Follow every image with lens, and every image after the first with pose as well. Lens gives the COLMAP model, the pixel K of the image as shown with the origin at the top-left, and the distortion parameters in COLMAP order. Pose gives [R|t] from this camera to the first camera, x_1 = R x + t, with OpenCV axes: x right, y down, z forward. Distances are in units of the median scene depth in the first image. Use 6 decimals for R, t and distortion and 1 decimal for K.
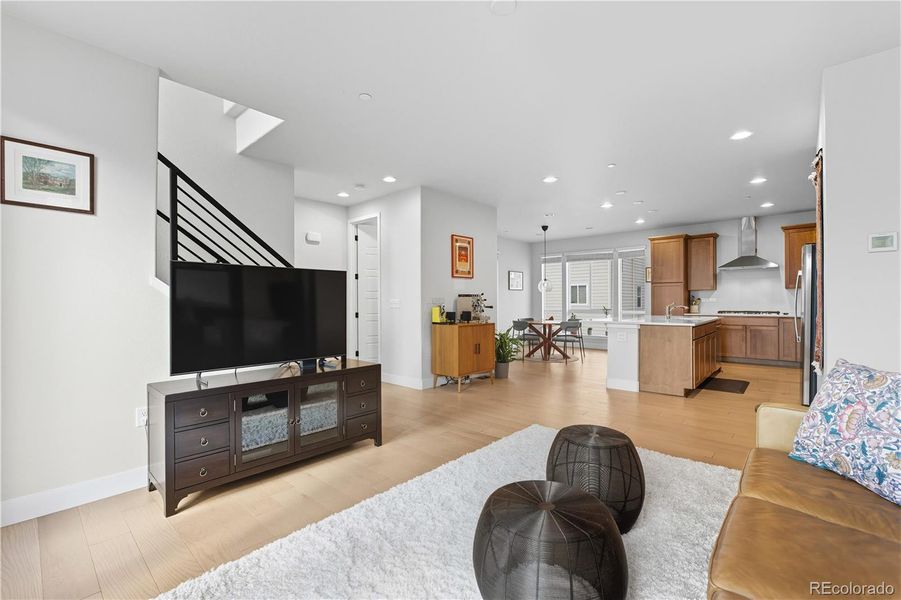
lens RADIAL K [[402.1, 0, 447.6], [0, 402.1, 299.8], [0, 0, 1]] dist [0.000406, -0.000629]
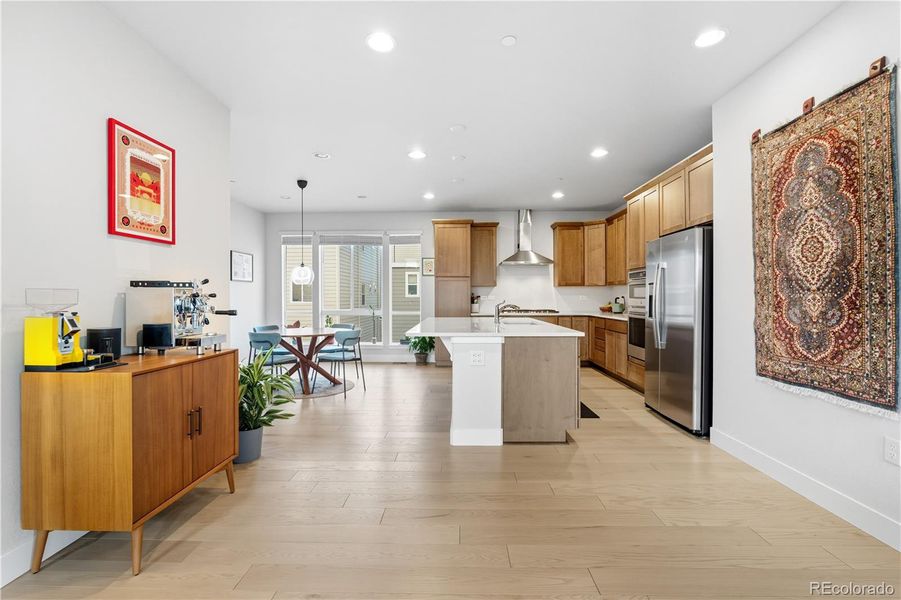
lens RADIAL K [[402.1, 0, 452.5], [0, 402.1, 297.4], [0, 0, 1]] dist [0.000406, -0.000629]
pose [[0.757277, 0.002957, 0.653087, 0.008519], [-0.002706, 0.999995, -0.001390, 0.001828], [-0.653088, -0.000715, 0.757281, 0.479349]]
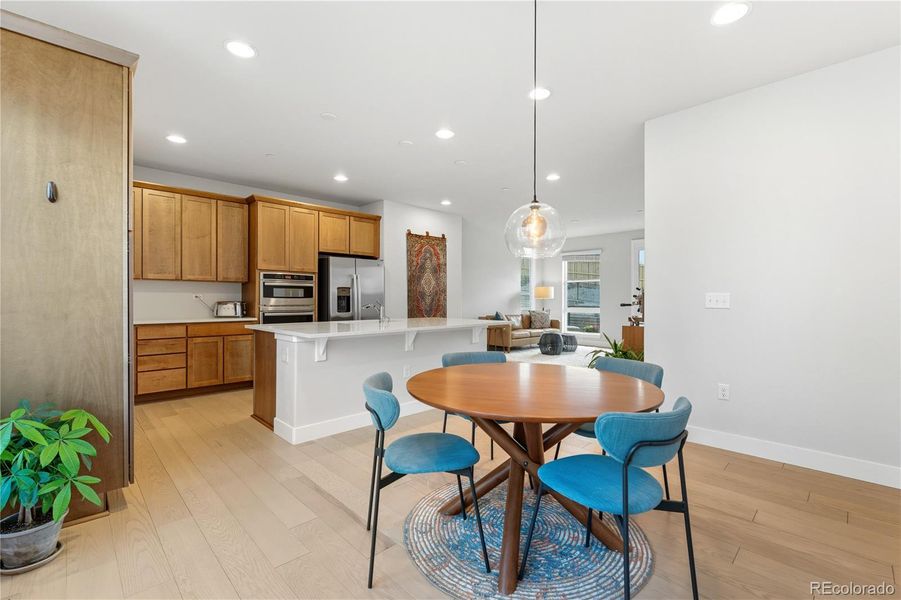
lens RADIAL K [[402.1, 0, 445.3], [0, 402.1, 300.7], [0, 0, 1]] dist [0.000406, -0.000629]
pose [[-0.996759, 0.002077, 0.080413, 0.361400], [0.002171, 0.999997, 0.001077, 0.007384], [-0.080411, 0.001249, -0.996761, 1.653717]]
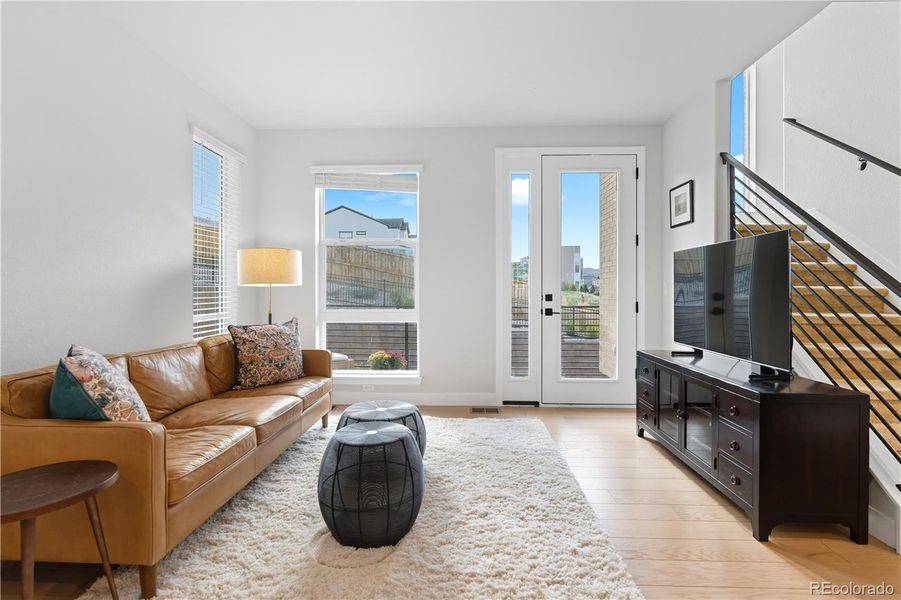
lens RADIAL K [[437.8, 0, 457.1], [0, 437.8, 297.1], [0, 0, 1]] dist [0.000393, -0.000016]
pose [[-0.757794, 0.011198, -0.652398, 0.290414], [0.002675, 0.999898, 0.014056, 0.009339], [0.652488, 0.008907, -0.757747, 0.630471]]
